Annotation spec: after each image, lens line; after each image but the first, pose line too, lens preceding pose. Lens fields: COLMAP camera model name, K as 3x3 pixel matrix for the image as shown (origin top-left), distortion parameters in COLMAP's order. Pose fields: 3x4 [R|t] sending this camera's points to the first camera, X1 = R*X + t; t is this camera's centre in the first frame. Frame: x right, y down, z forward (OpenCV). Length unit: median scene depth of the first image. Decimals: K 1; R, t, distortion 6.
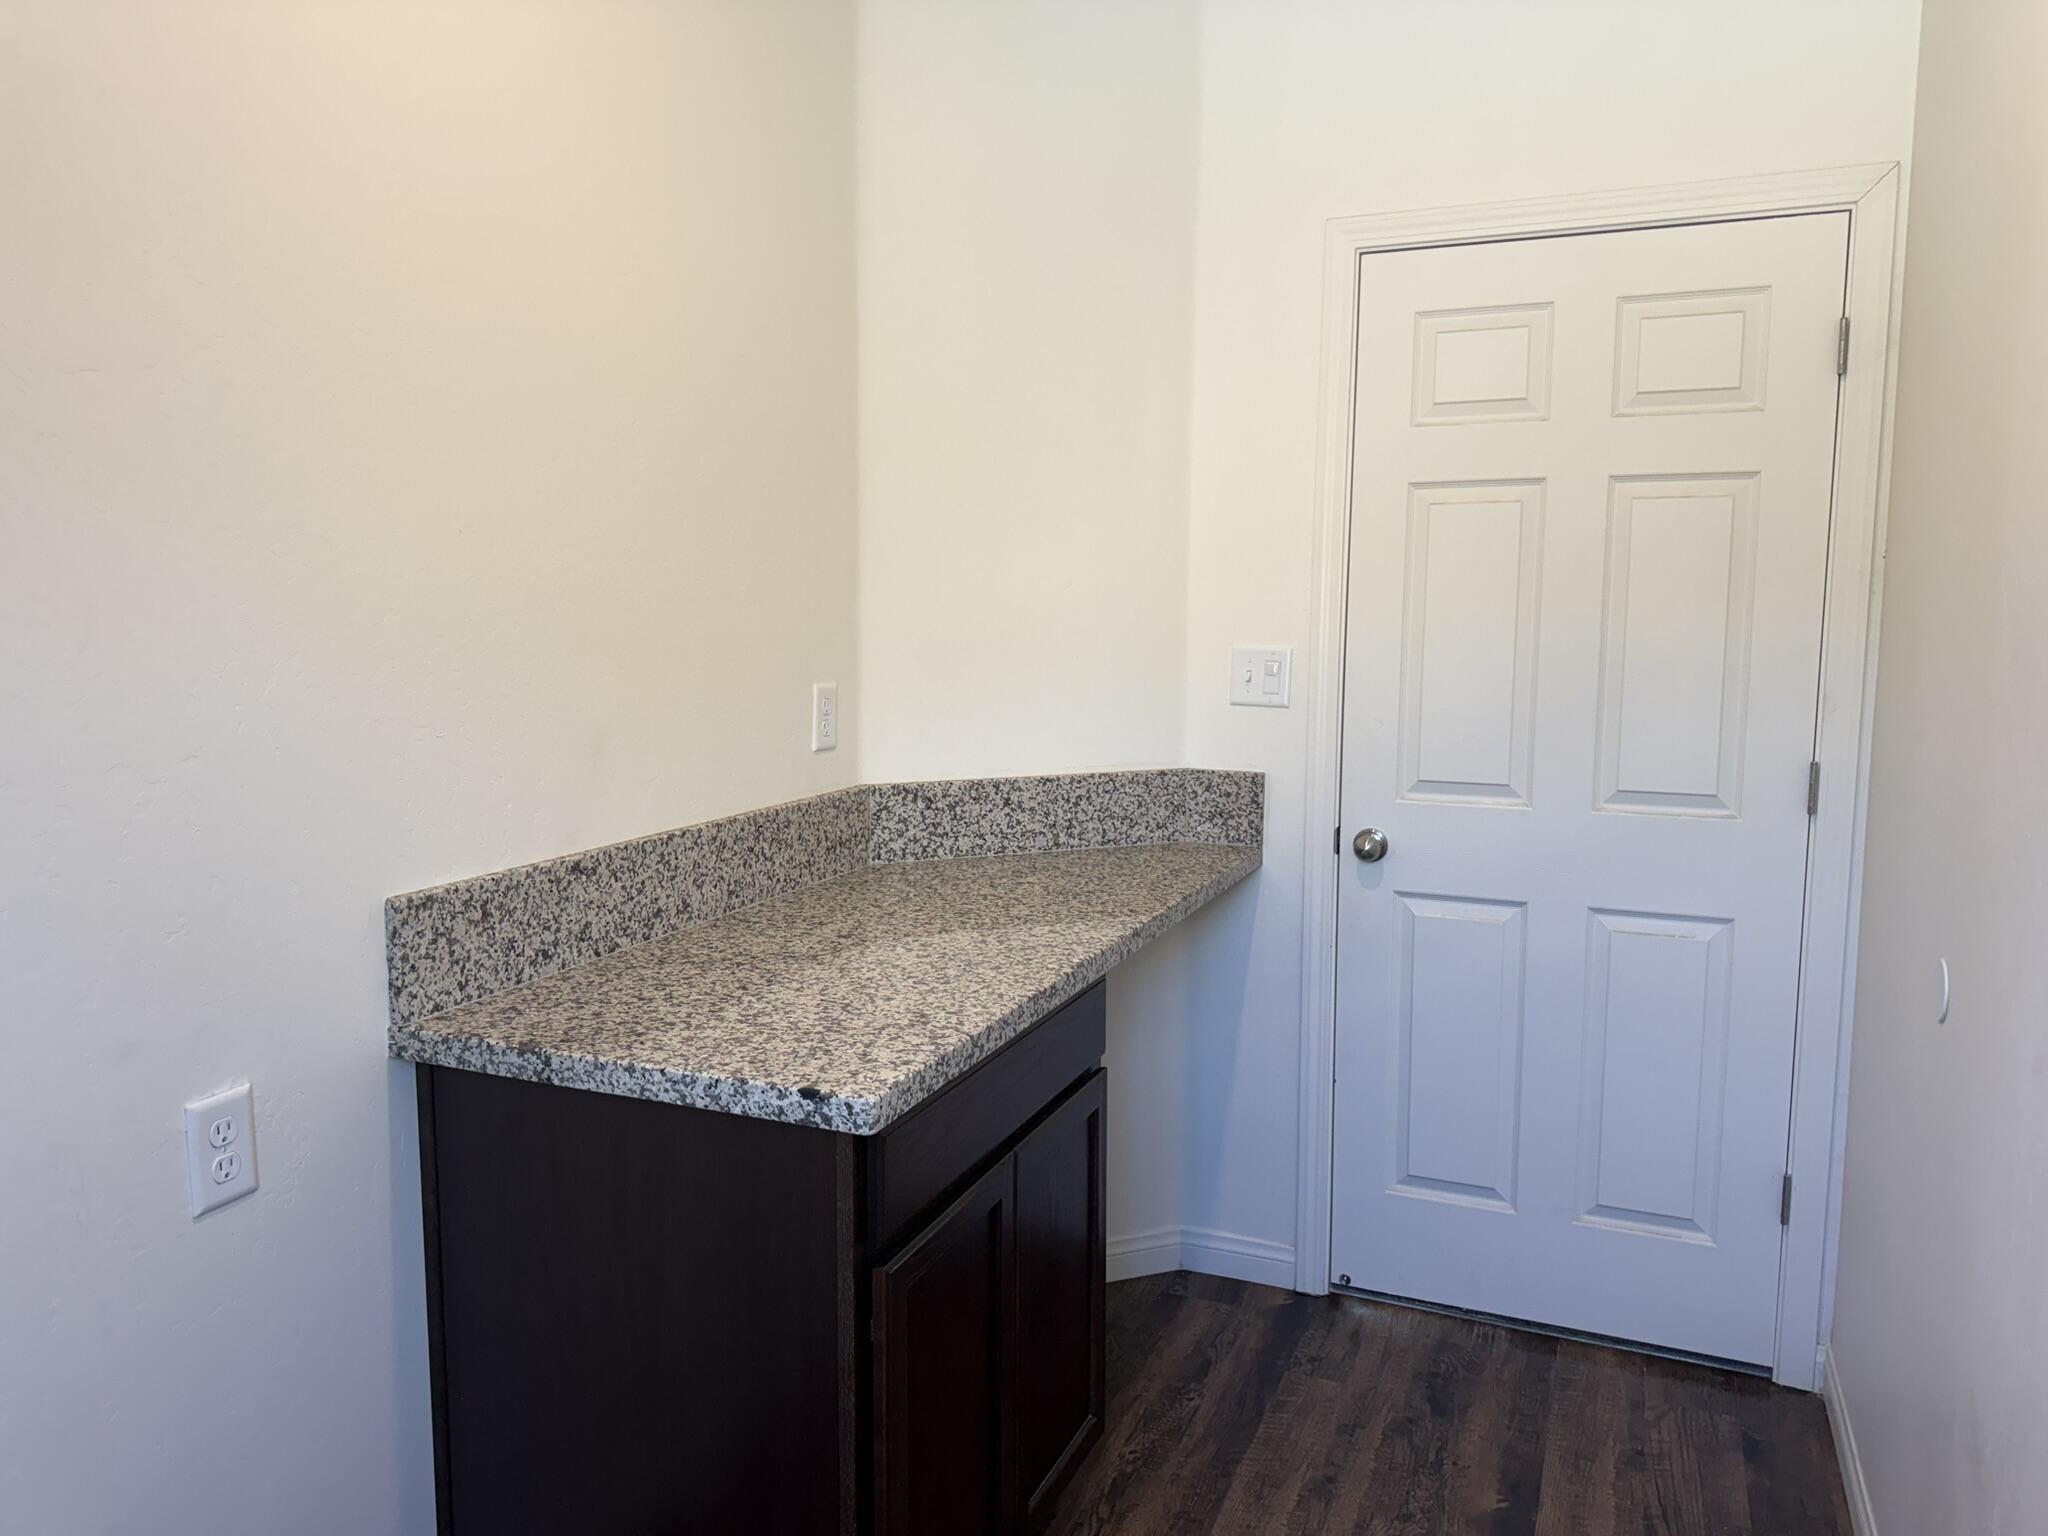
lens RADIAL K [[1439.7, 0, 1024.0], [0, 1439.7, 768.0], [0, 0, 1]] dist [0.156416, -0.325679]
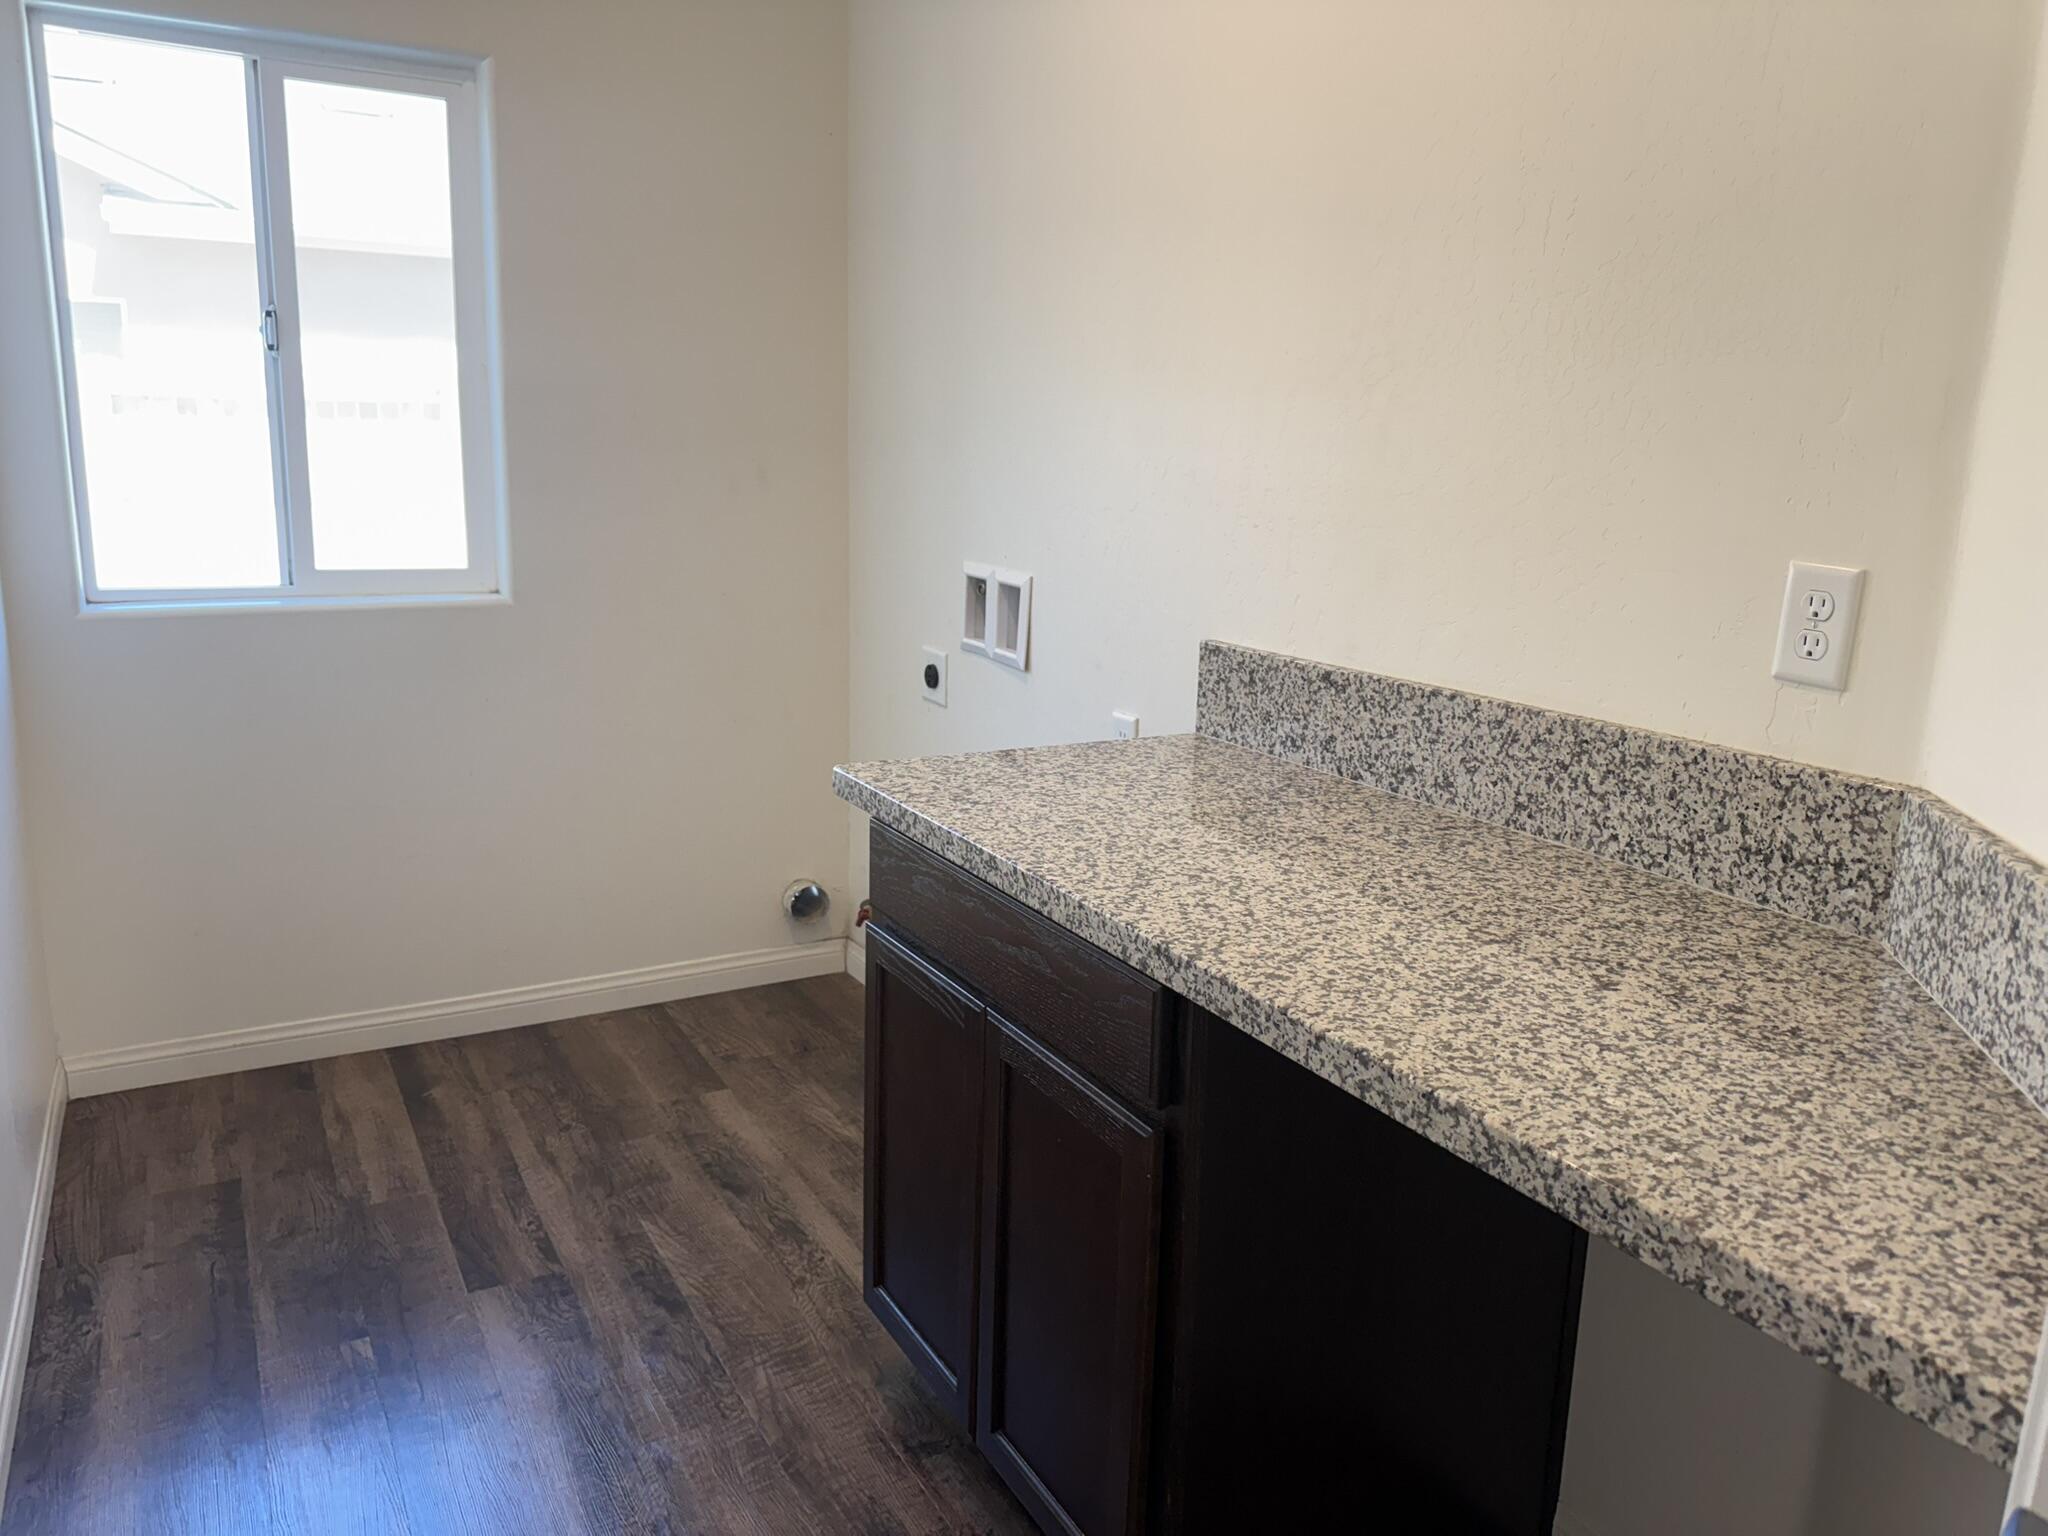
lens RADIAL K [[1439.7, 0, 1024.0], [0, 1439.7, 768.0], [0, 0, 1]] dist [0.156416, -0.325679]
pose [[-0.612216, 0.150948, -0.776148, 0.576535], [-0.124002, 0.951133, 0.282790, -0.122657], [0.780906, 0.269373, -0.563581, 1.298767]]
